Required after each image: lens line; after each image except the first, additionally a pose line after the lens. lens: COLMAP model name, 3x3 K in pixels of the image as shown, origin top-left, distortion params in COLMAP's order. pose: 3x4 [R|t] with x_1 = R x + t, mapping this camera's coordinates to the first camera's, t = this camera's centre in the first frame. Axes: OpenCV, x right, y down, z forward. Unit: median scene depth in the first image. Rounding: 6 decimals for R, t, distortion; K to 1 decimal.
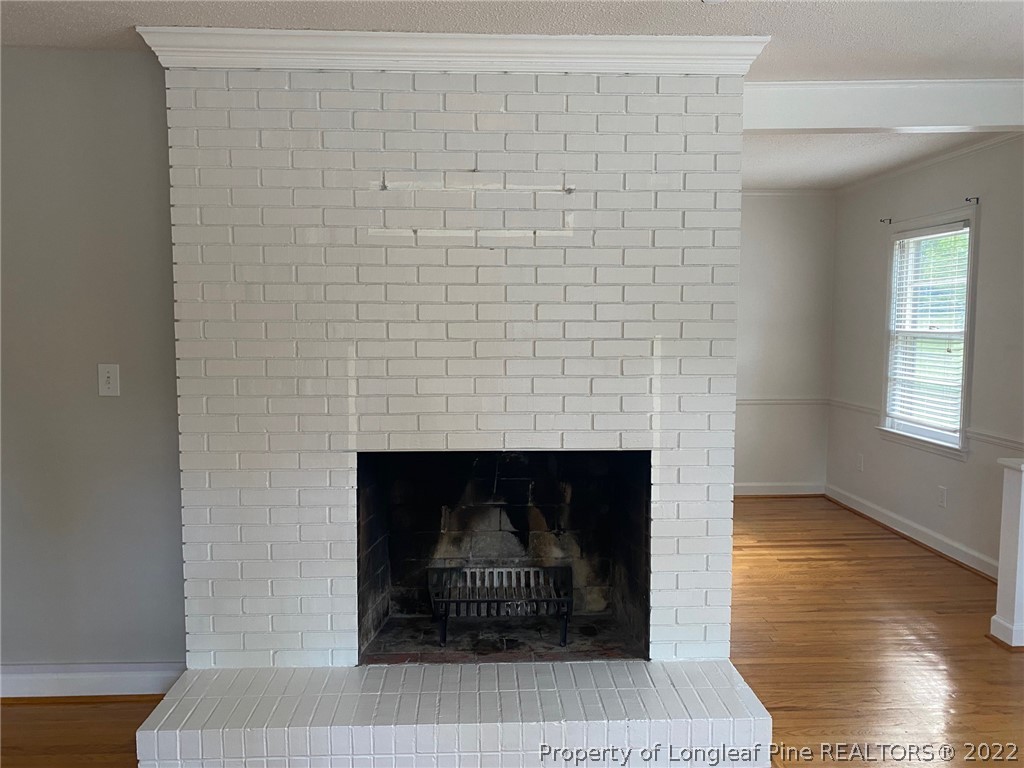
lens RADIAL K [[805.0, 0, 512.0], [0, 805.0, 384.0], [0, 0, 1]] dist [0.034087, -0.004467]
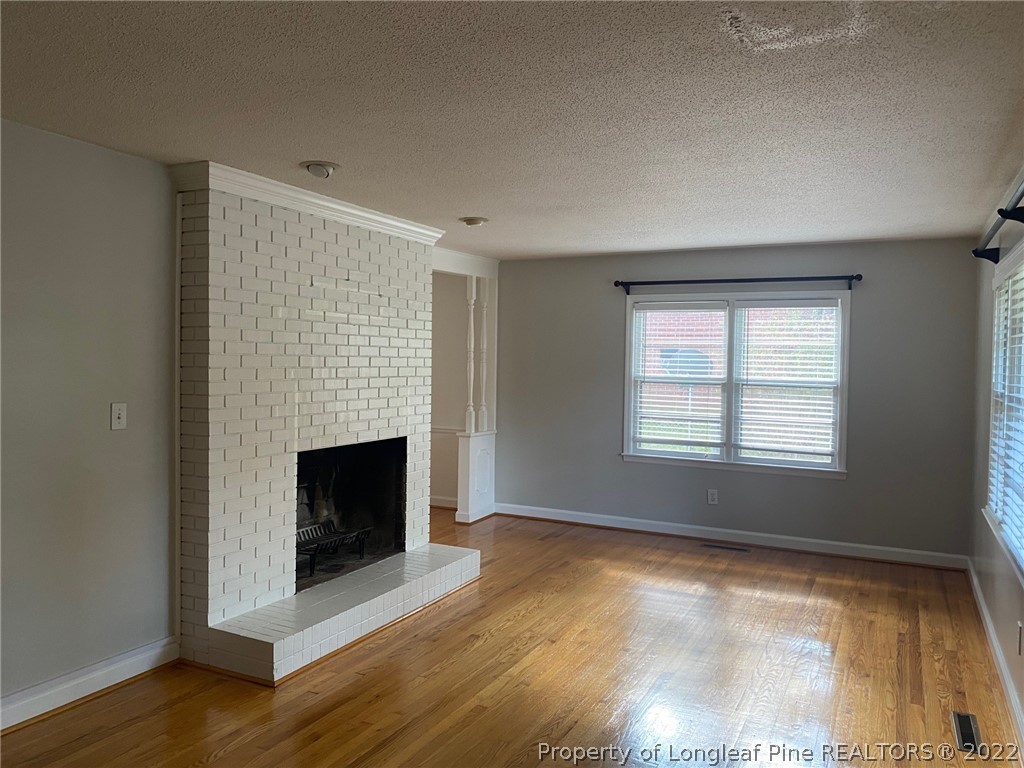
lens RADIAL K [[752.3, 0, 512.0], [0, 752.3, 384.0], [0, 0, 1]] dist [0.000665, -0.026440]
pose [[0.489807, -0.023217, 0.871522, -1.213330], [0.070175, 0.997452, -0.012868, 0.001845], [-0.869002, 0.067462, 0.490188, -0.071097]]
